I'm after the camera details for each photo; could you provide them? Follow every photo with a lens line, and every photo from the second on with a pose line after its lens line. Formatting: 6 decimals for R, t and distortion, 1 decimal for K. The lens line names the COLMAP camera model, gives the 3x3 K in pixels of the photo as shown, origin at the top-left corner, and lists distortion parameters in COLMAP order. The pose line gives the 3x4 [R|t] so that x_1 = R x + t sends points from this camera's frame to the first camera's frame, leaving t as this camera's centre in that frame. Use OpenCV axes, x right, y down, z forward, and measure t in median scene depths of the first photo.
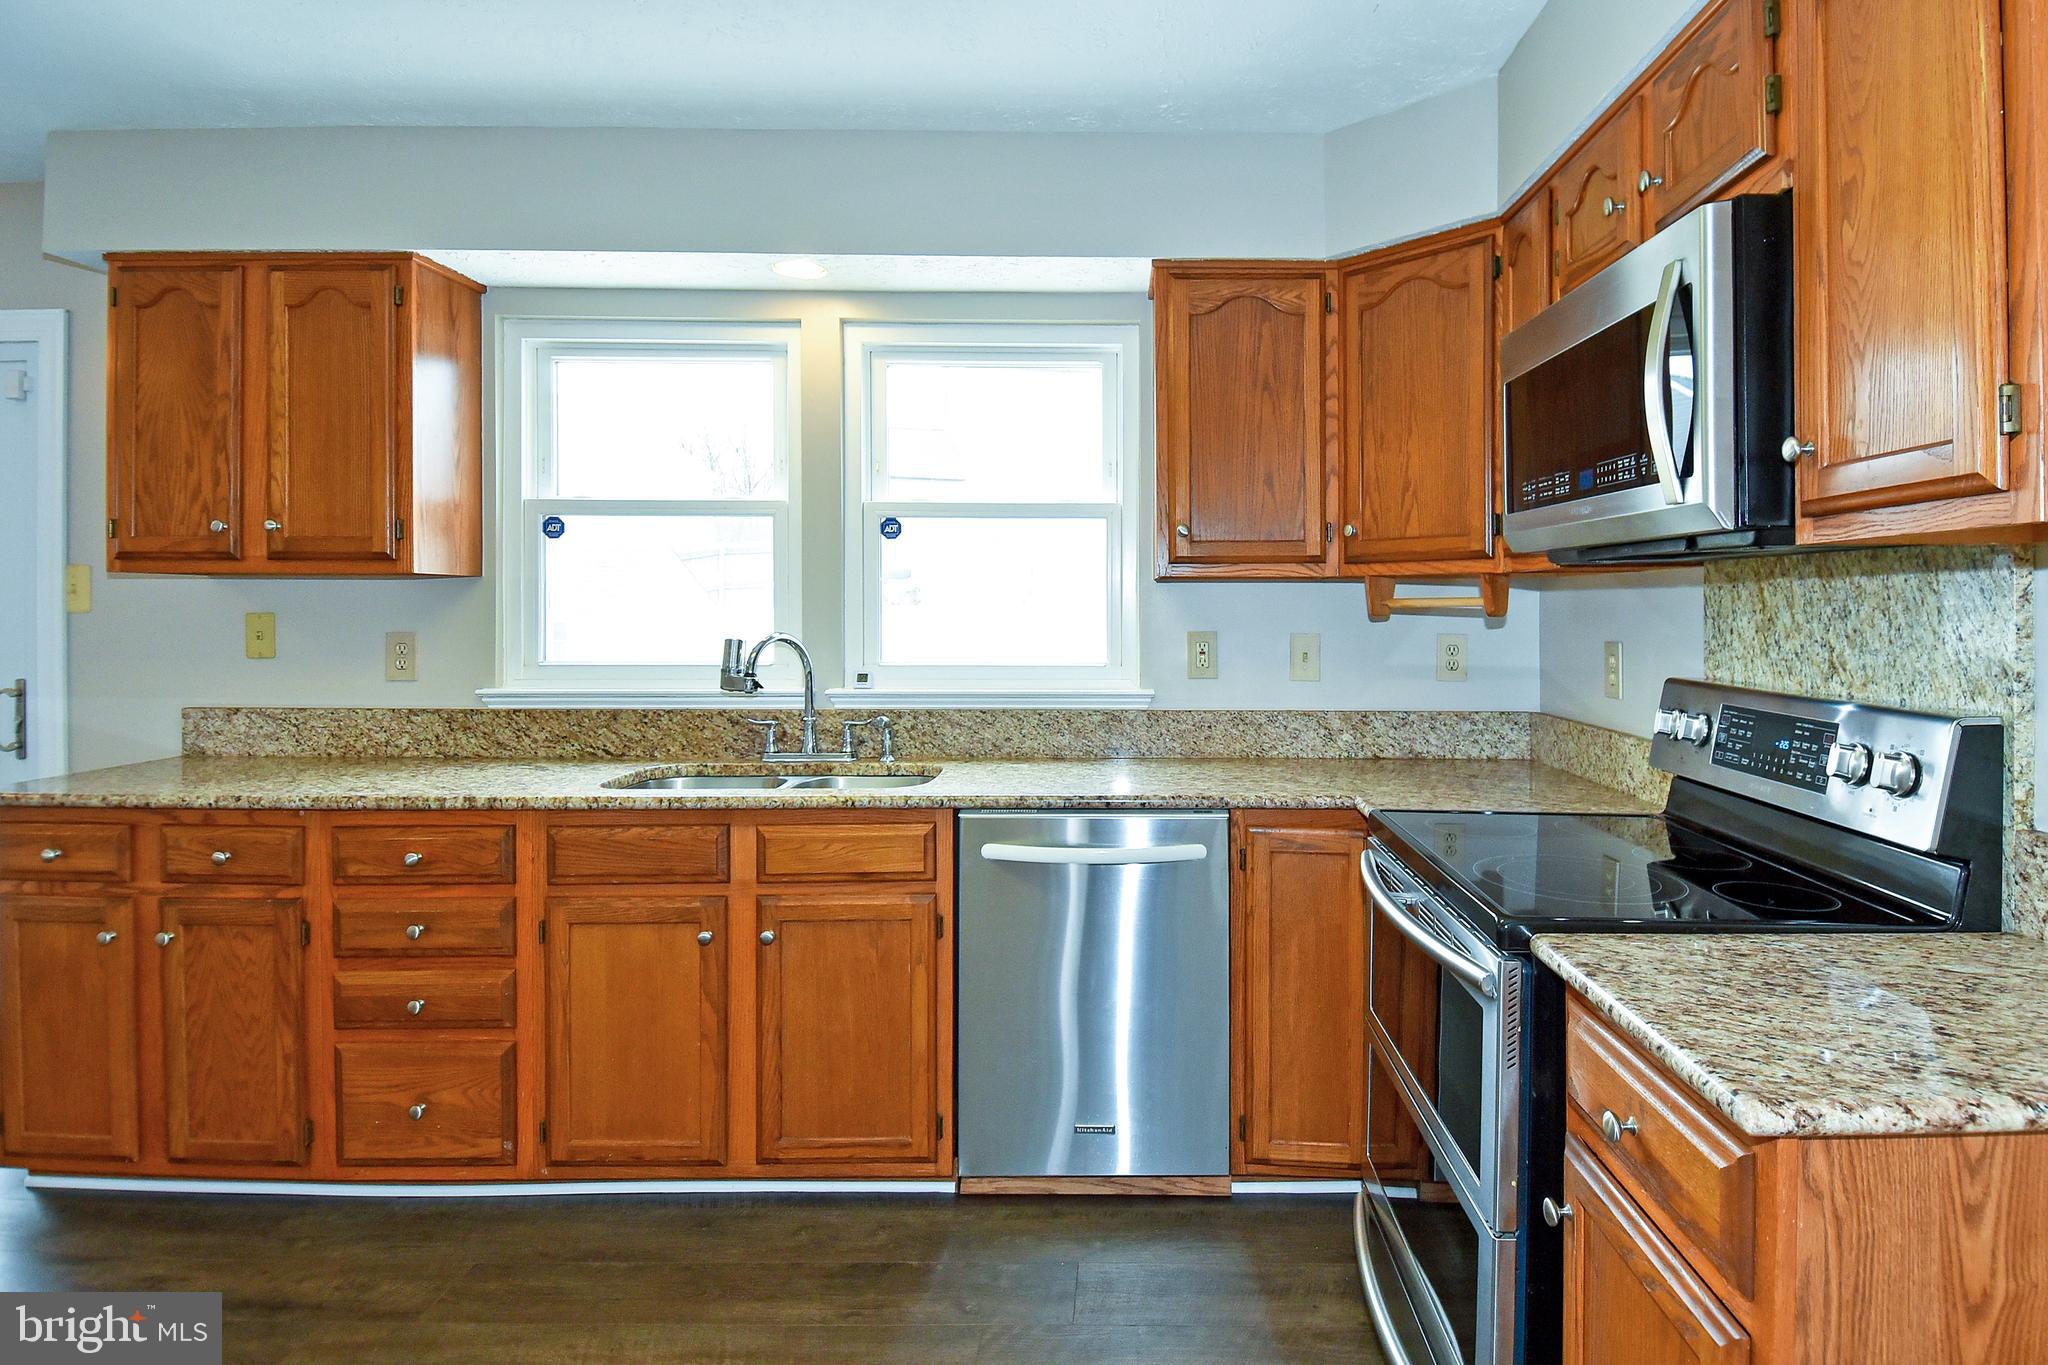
lens RADIAL K [[1113.3, 0, 1127.2], [0, 1113.3, 616.1], [0, 0, 1]] dist [0.042431, -0.047976]
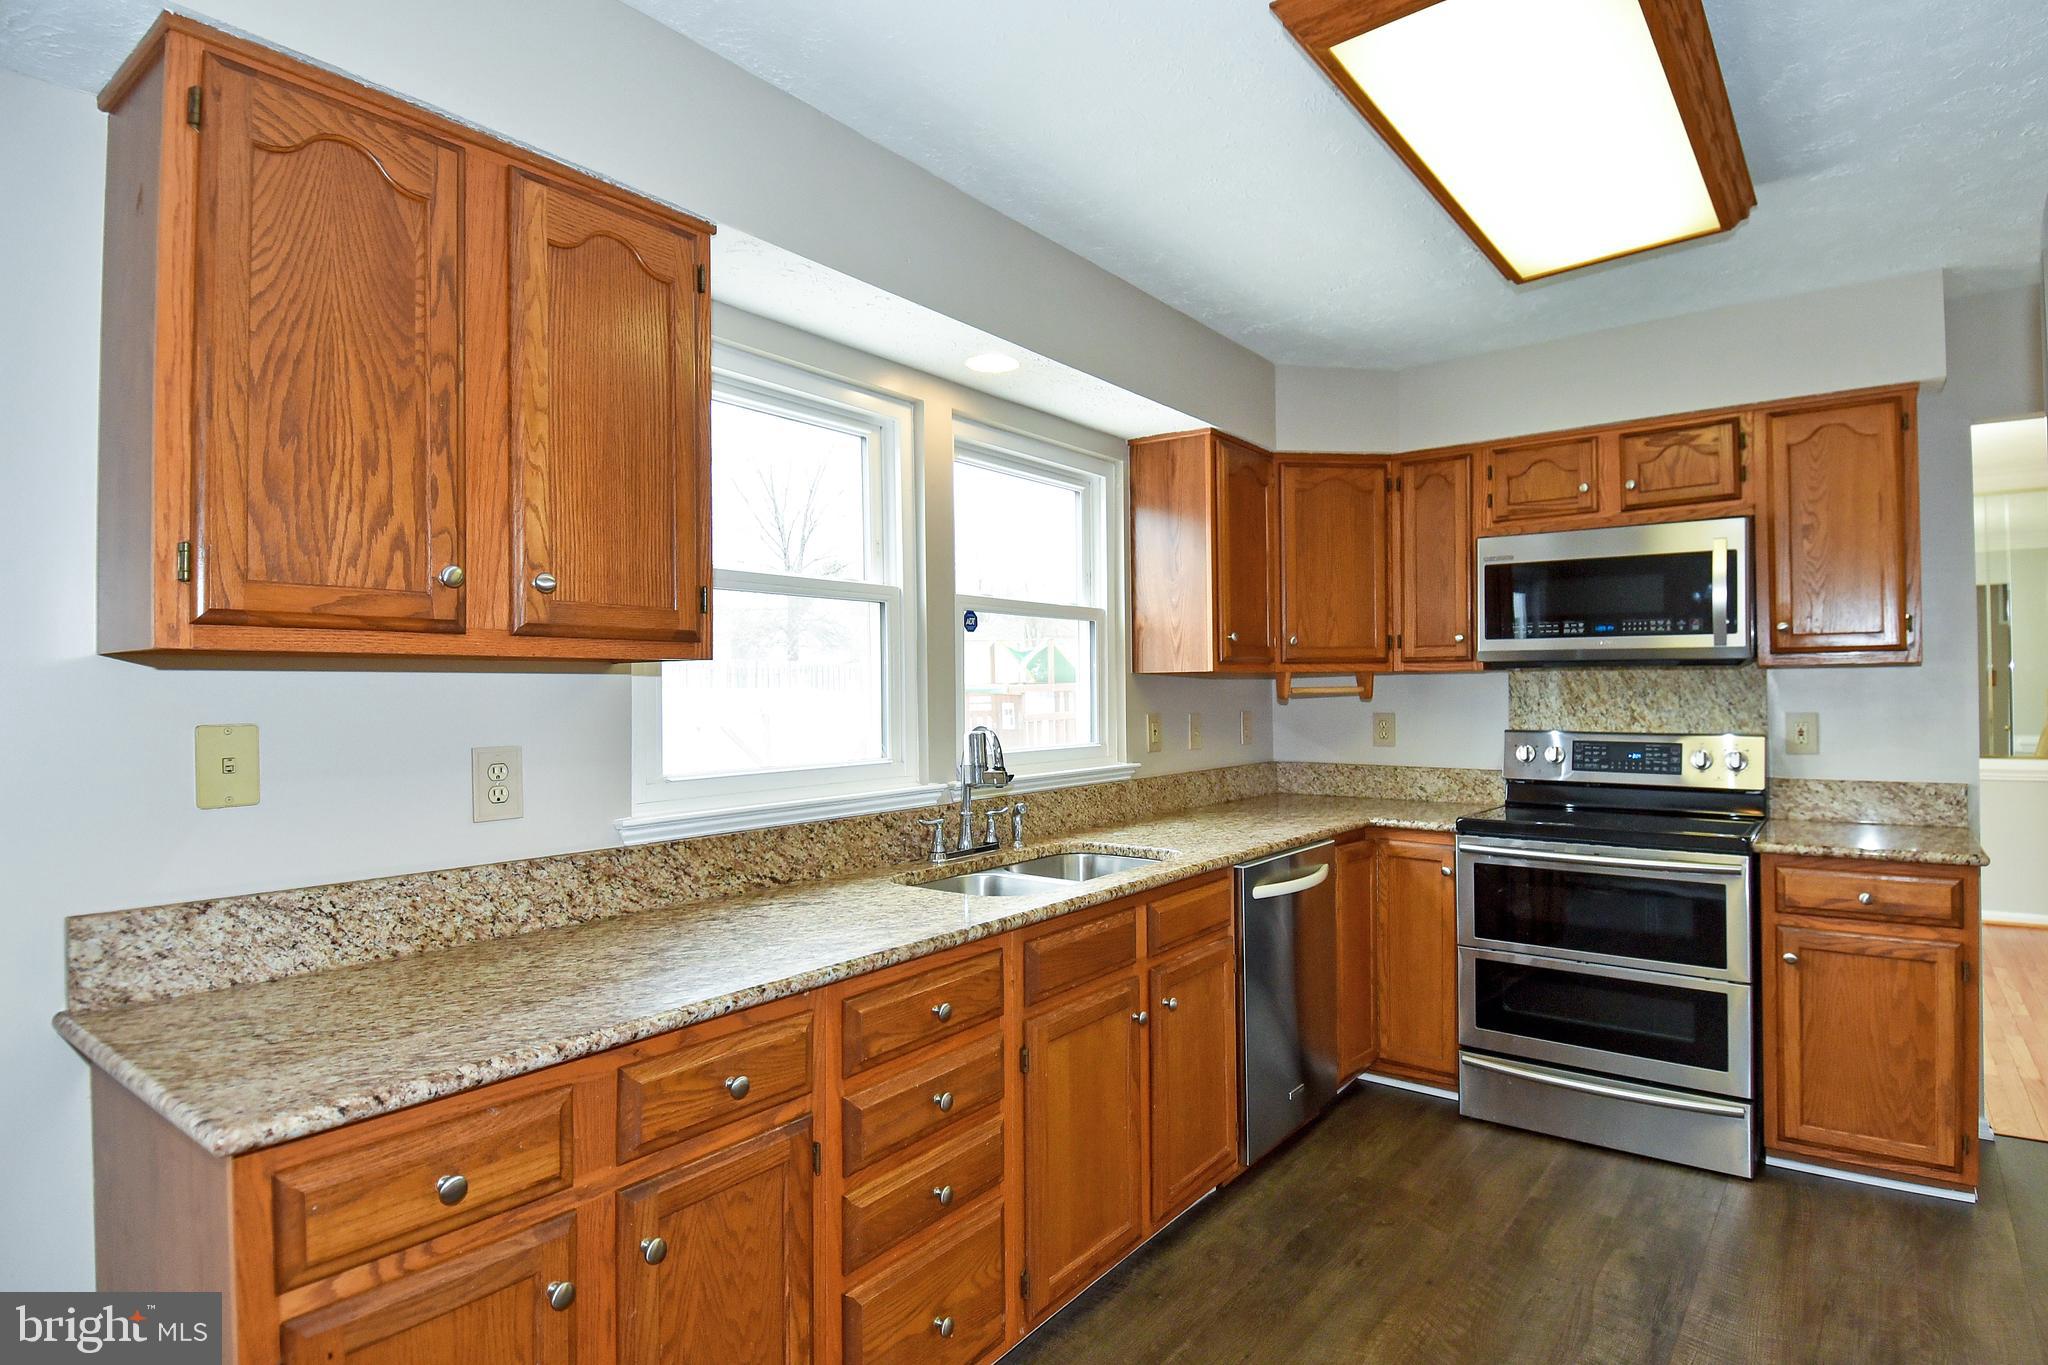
lens RADIAL K [[1043.8, 0, 1062.1], [0, 1043.8, 676.8], [0, 0, 1]] dist [0.054851, -0.058422]
pose [[0.609130, 0.002665, 0.793066, -0.958962], [0.015230, 0.999771, -0.015057, -0.012636], [-0.792924, 0.021250, 0.608950, 0.368206]]
